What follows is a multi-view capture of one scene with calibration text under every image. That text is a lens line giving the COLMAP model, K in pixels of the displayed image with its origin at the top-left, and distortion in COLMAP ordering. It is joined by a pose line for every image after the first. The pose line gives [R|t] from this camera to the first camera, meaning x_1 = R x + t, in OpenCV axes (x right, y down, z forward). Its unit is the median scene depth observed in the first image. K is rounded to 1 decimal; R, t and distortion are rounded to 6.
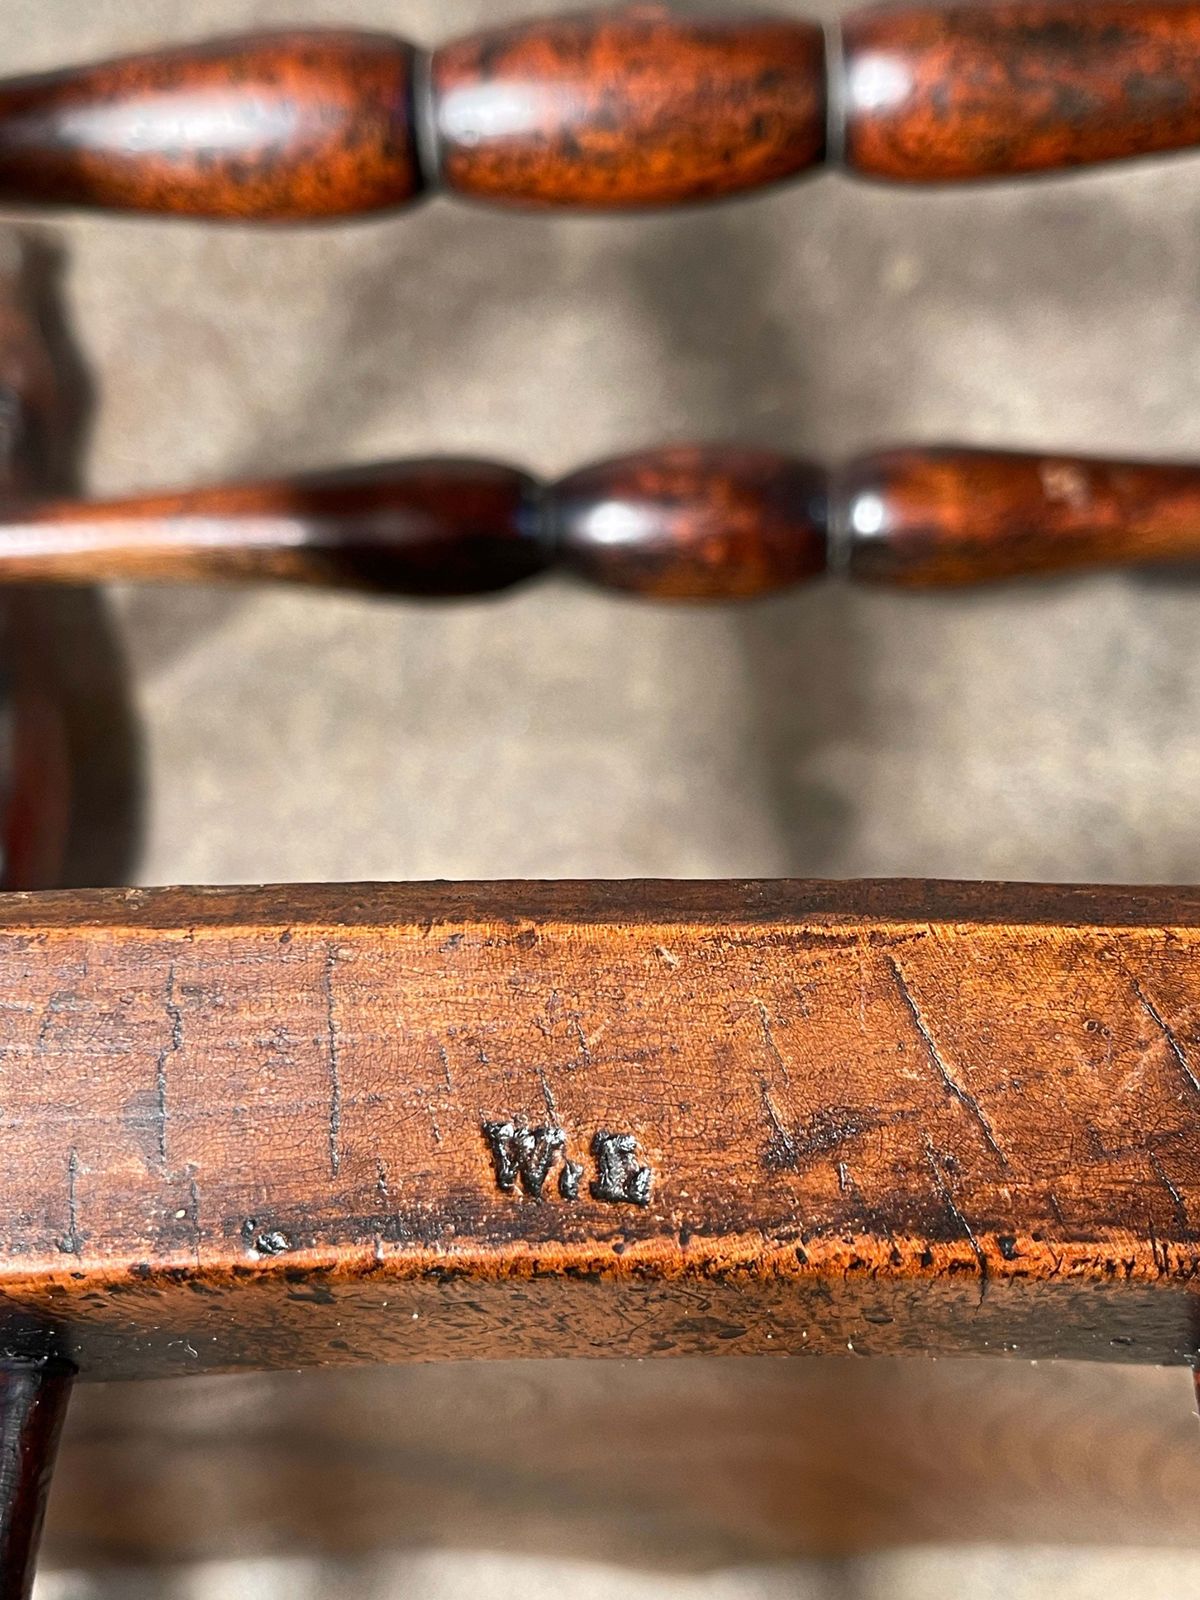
lens RADIAL K [[1173.7, 0, 597.8], [0, 1173.7, 774.8], [0, 0, 1]] dist [0.035104, -0.061674]
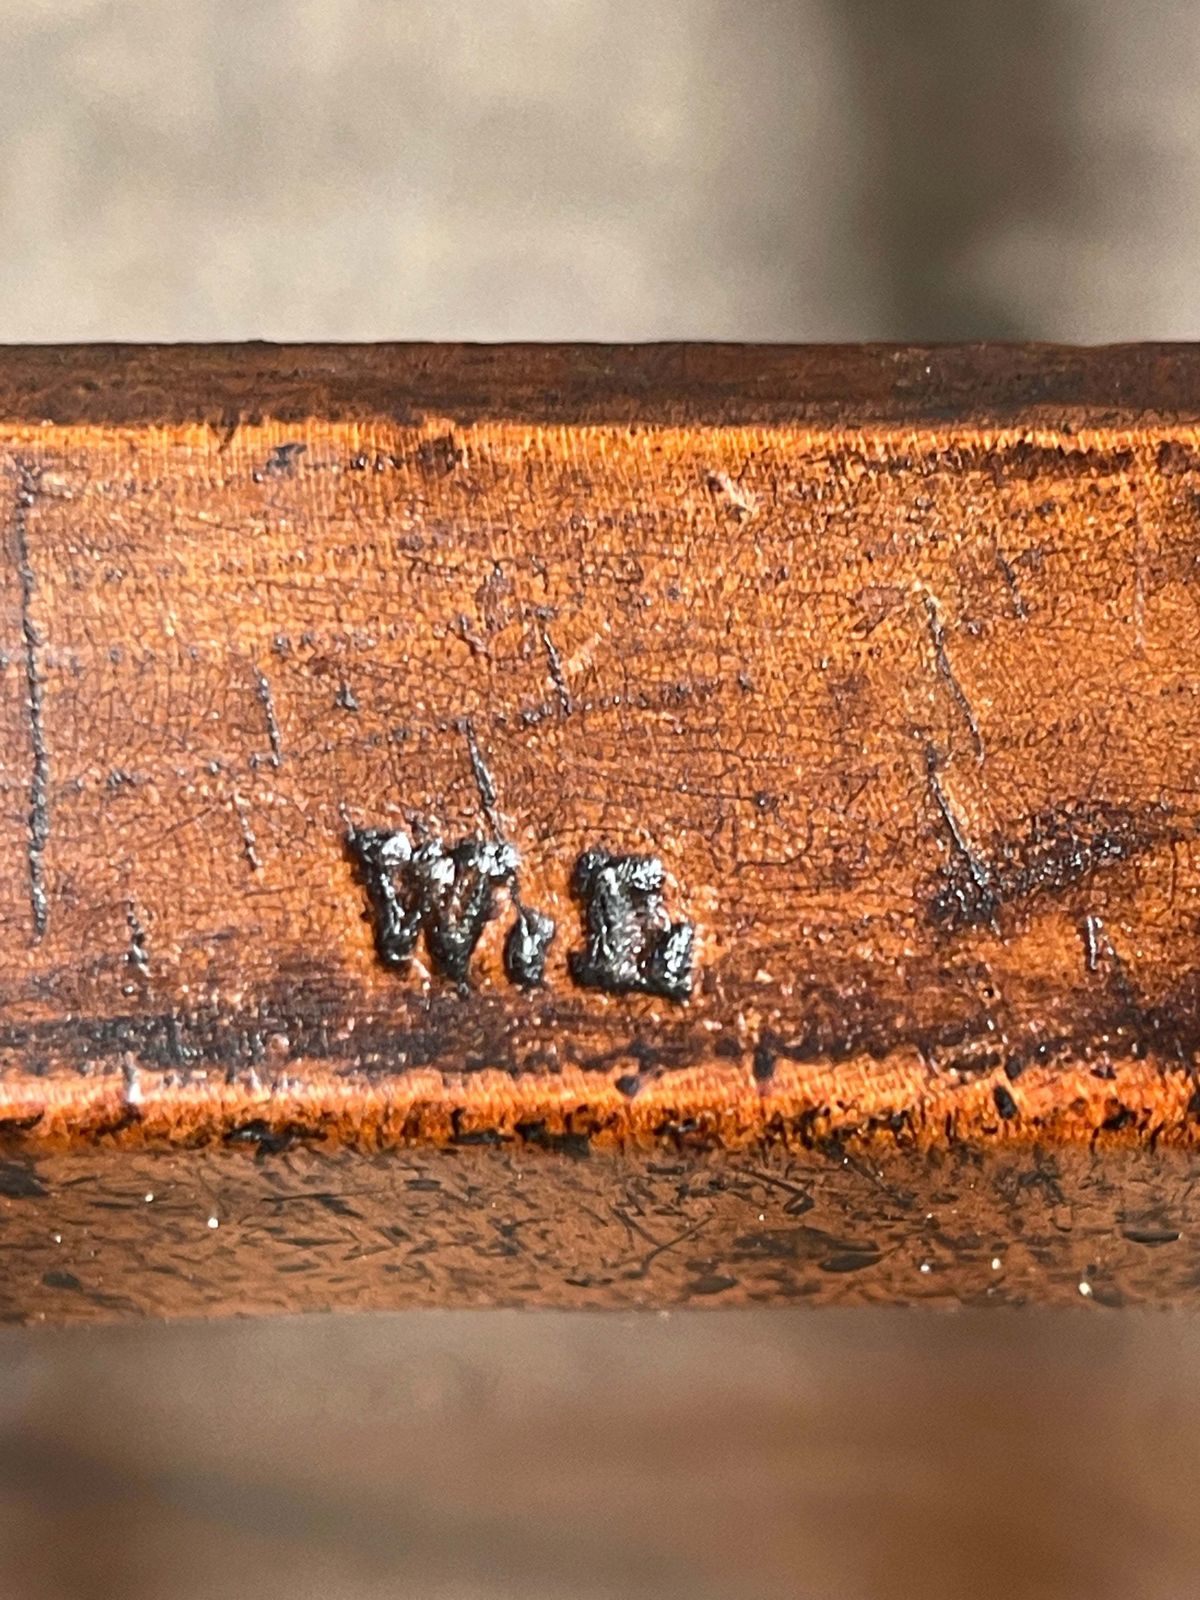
lens RADIAL K [[1358.7, 0, 533.8], [0, 1358.7, 800.5], [0, 0, 1]] dist [0.012132, 0.004595]
pose [[0.999994, 0.003319, -0.000037, -0.021214], [-0.003309, 0.997746, 0.067027, 0.245507], [0.000260, -0.067026, 0.997751, 0.446335]]
